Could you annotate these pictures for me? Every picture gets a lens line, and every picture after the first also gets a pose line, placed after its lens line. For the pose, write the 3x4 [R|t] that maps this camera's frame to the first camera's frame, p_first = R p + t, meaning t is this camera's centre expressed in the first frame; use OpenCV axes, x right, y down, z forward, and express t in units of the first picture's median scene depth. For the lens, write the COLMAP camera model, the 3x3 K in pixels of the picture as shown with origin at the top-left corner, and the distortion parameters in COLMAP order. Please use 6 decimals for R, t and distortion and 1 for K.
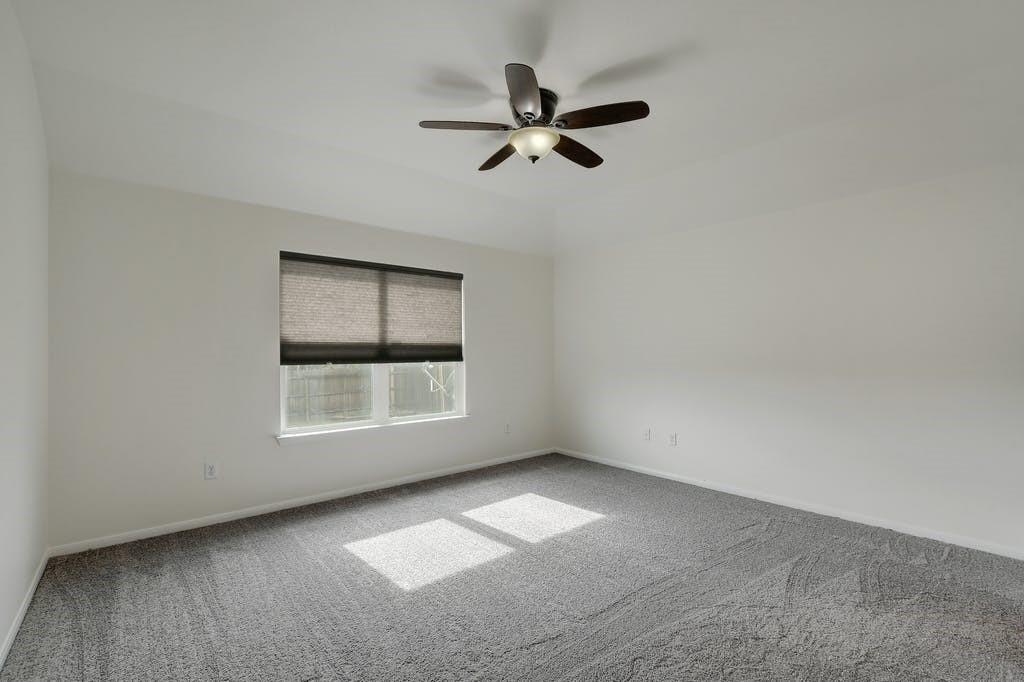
lens RADIAL K [[450.4, 0, 512.0], [0, 450.4, 344.8], [0, 0, 1]] dist [-0.002658, -0.000093]
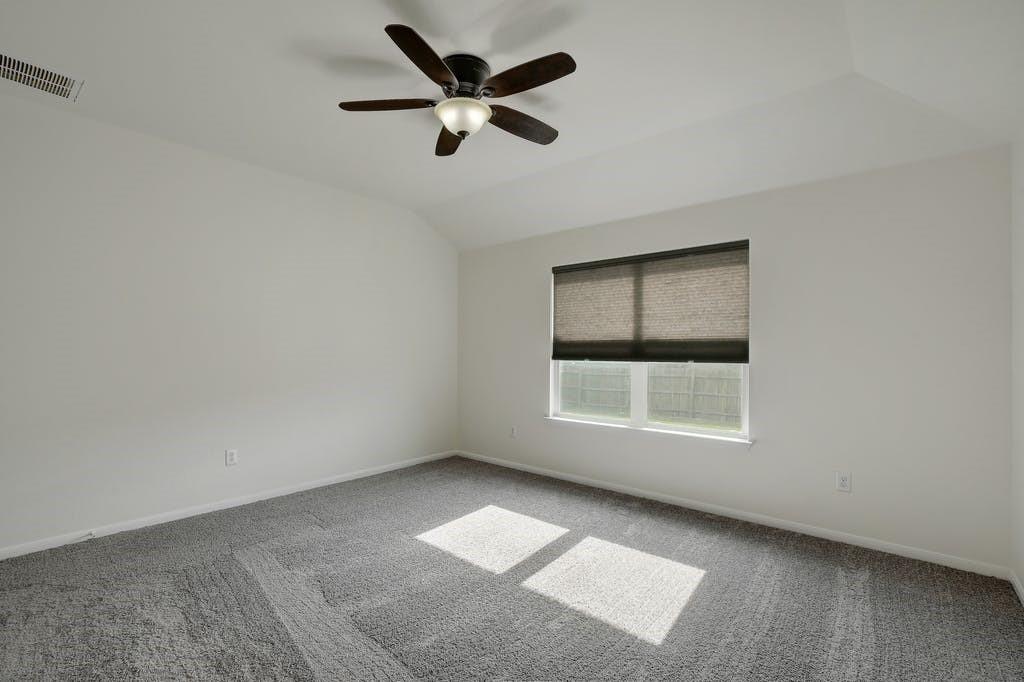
lens RADIAL K [[450.4, 0, 509.2], [0, 450.4, 341.2], [0, 0, 1]] dist [-0.002658, -0.000093]
pose [[0.162333, -0.013734, -0.986640, 0.596423], [0.011241, 0.999864, -0.012069, 0.006985], [0.986672, -0.009132, 0.162465, 0.589262]]
